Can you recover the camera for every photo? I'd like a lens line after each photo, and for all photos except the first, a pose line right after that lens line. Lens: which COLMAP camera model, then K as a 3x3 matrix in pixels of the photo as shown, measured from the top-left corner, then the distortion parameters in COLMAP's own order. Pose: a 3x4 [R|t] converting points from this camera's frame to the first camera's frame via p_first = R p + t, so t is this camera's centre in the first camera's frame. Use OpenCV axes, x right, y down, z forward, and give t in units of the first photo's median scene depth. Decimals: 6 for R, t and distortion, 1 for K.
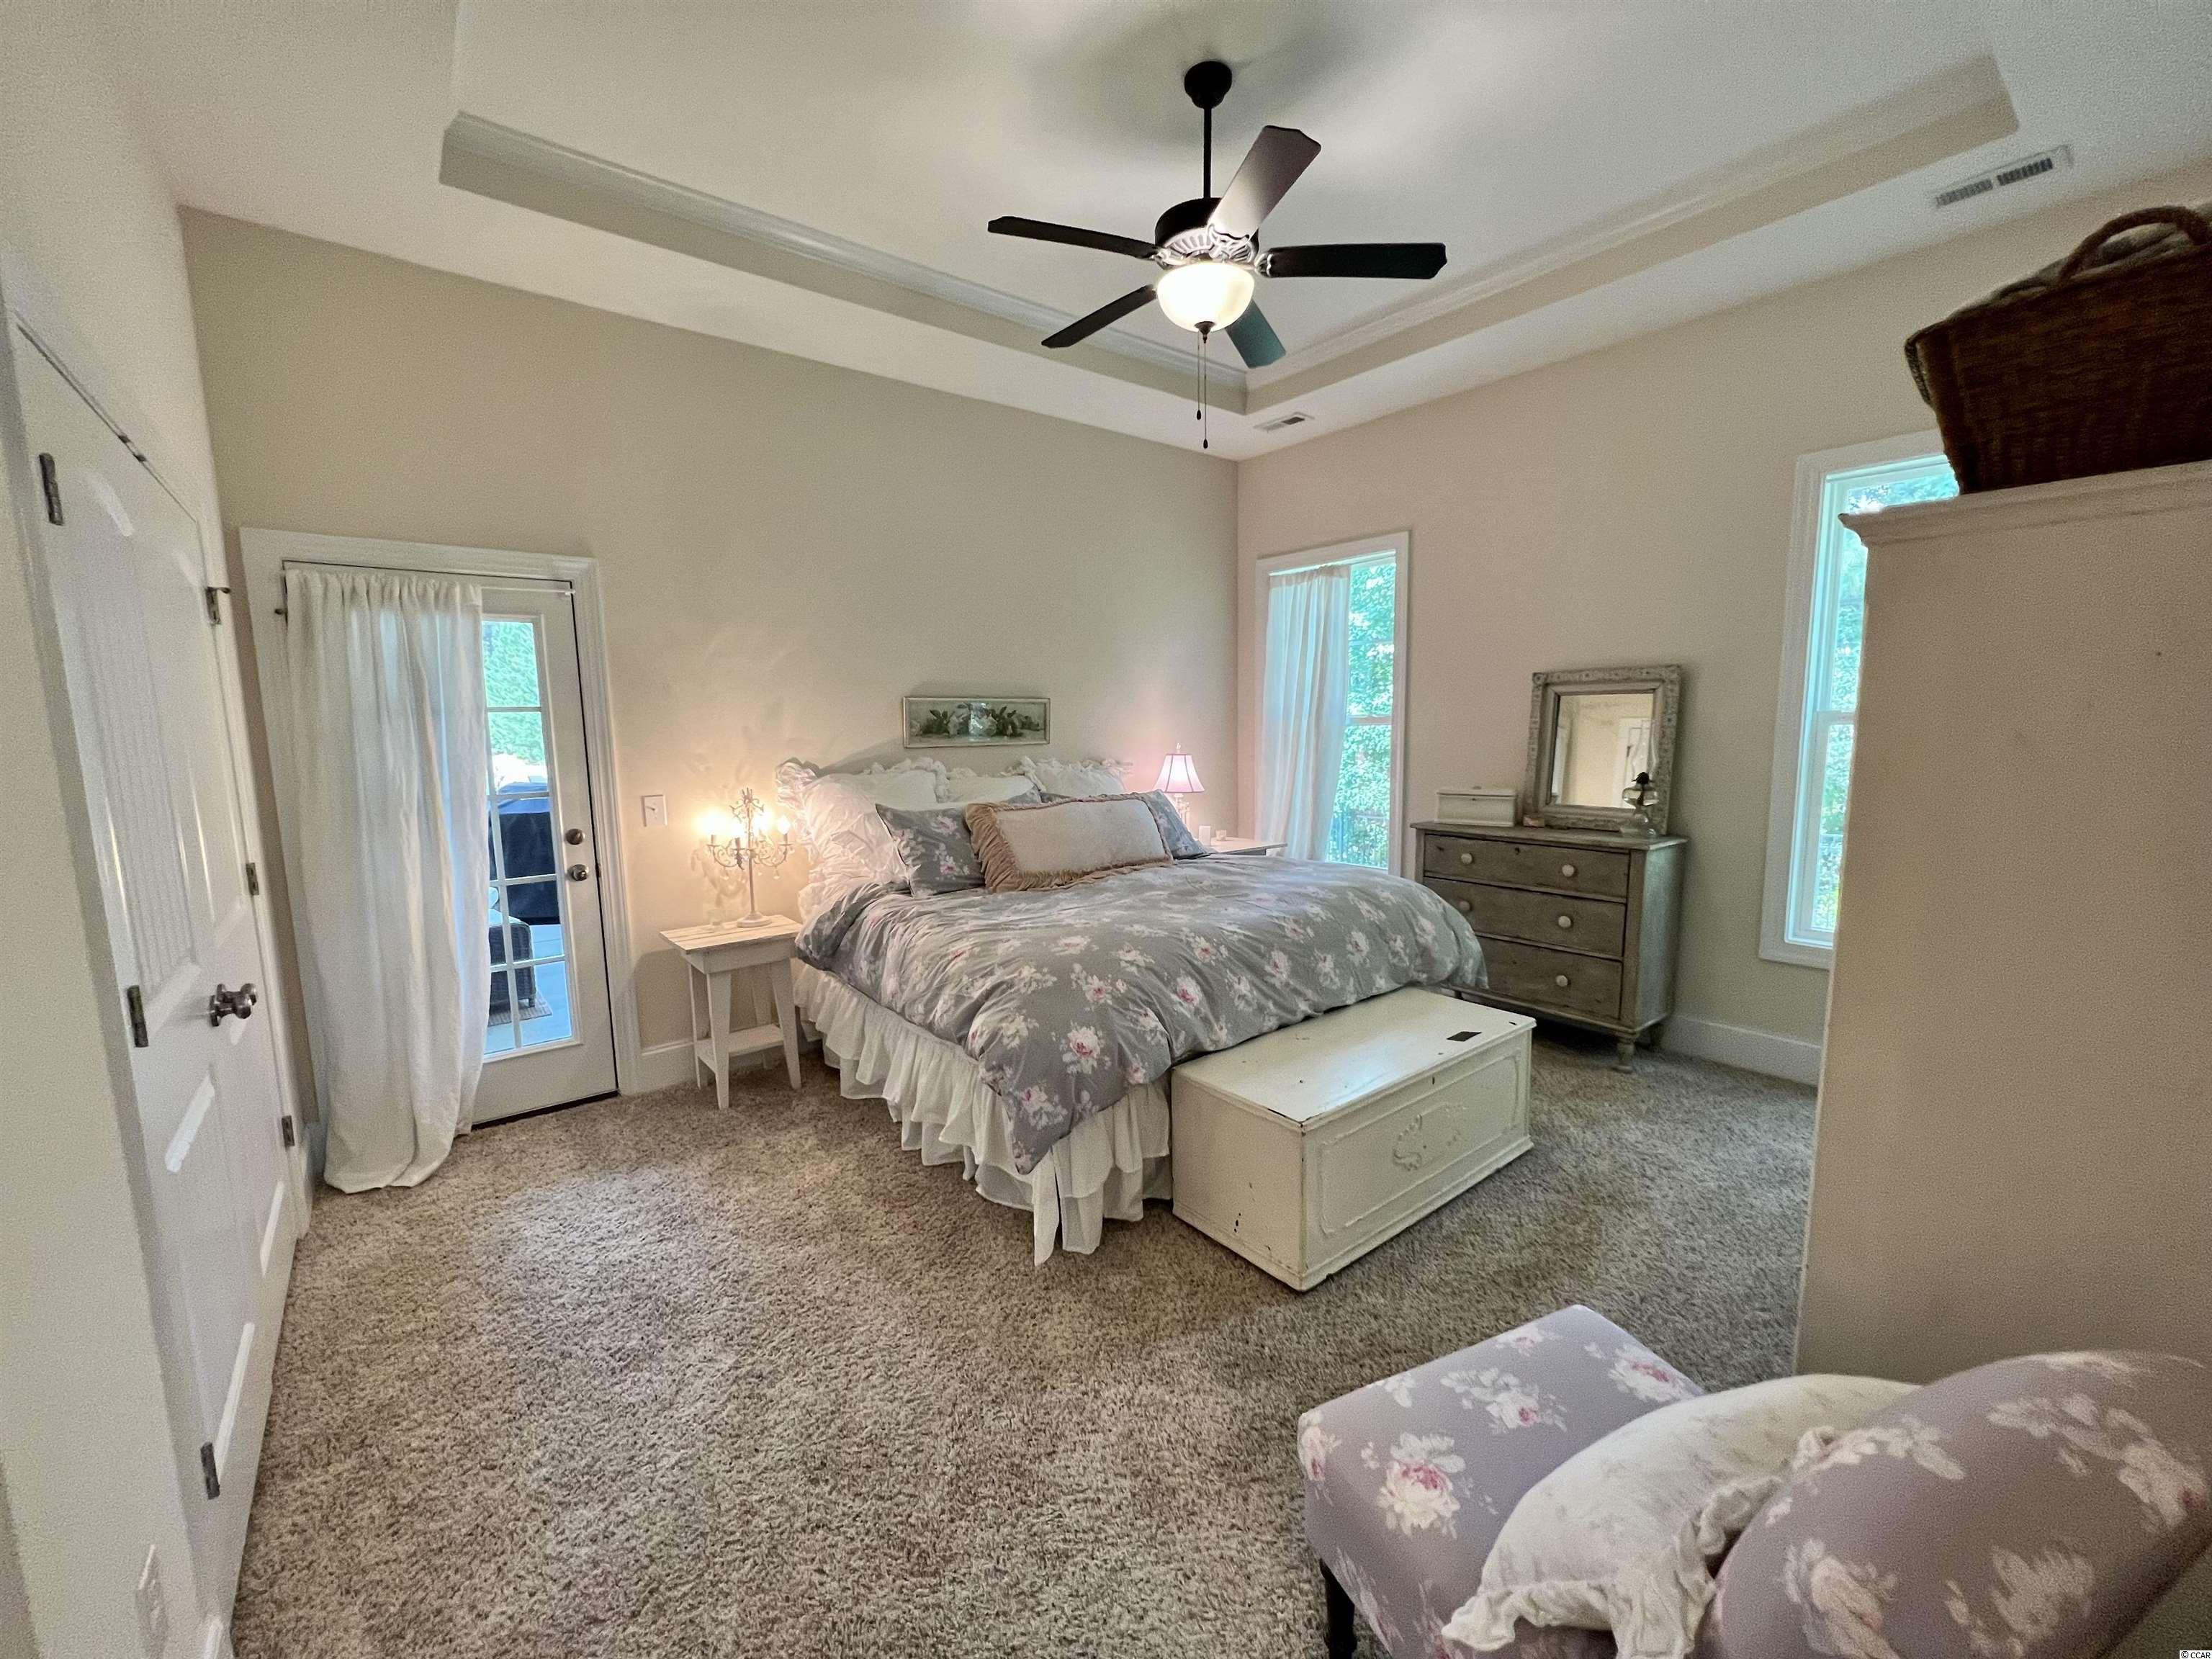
lens RADIAL K [[887.0, 0, 1102.8], [0, 887.0, 826.9], [0, 0, 1]] dist [0.000003, 0.000473]
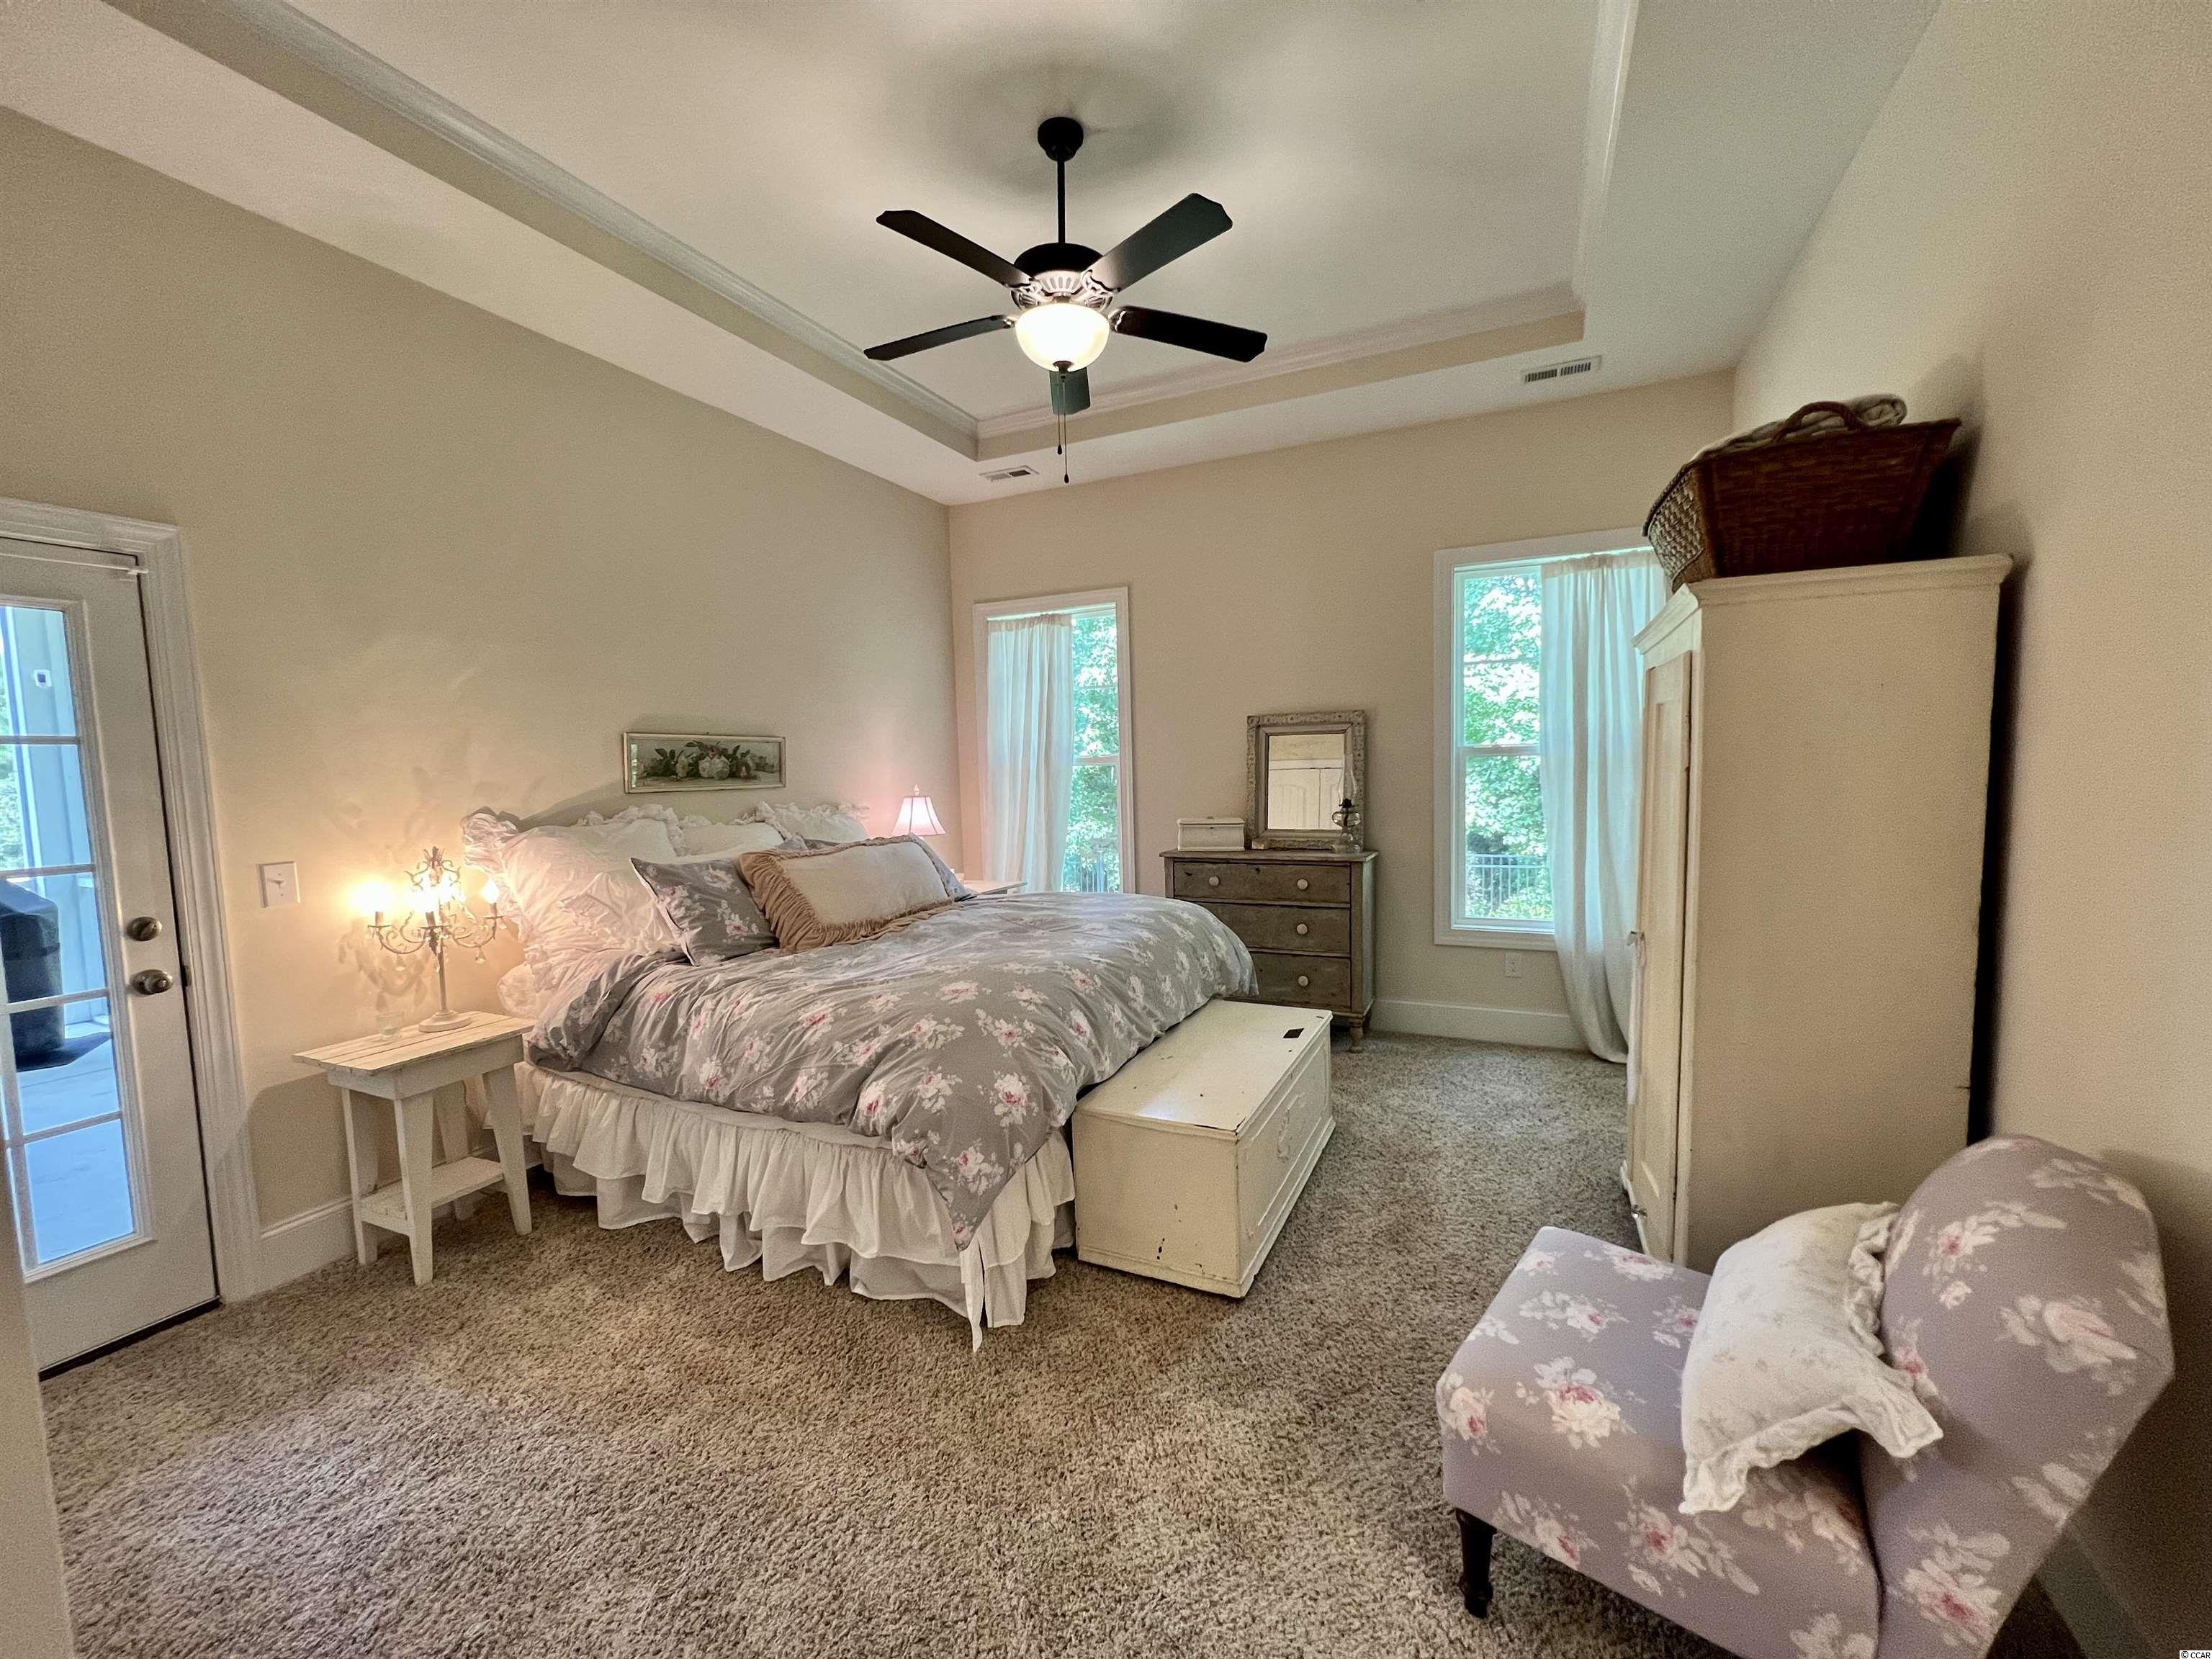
lens RADIAL K [[887.0, 0, 1102.8], [0, 887.0, 826.9], [0, 0, 1]] dist [0.000003, 0.000473]
pose [[0.899385, -0.038116, 0.435492, -0.268921], [0.063905, 0.996953, -0.044720, 0.012201], [-0.432461, 0.068051, 0.899081, 0.085013]]
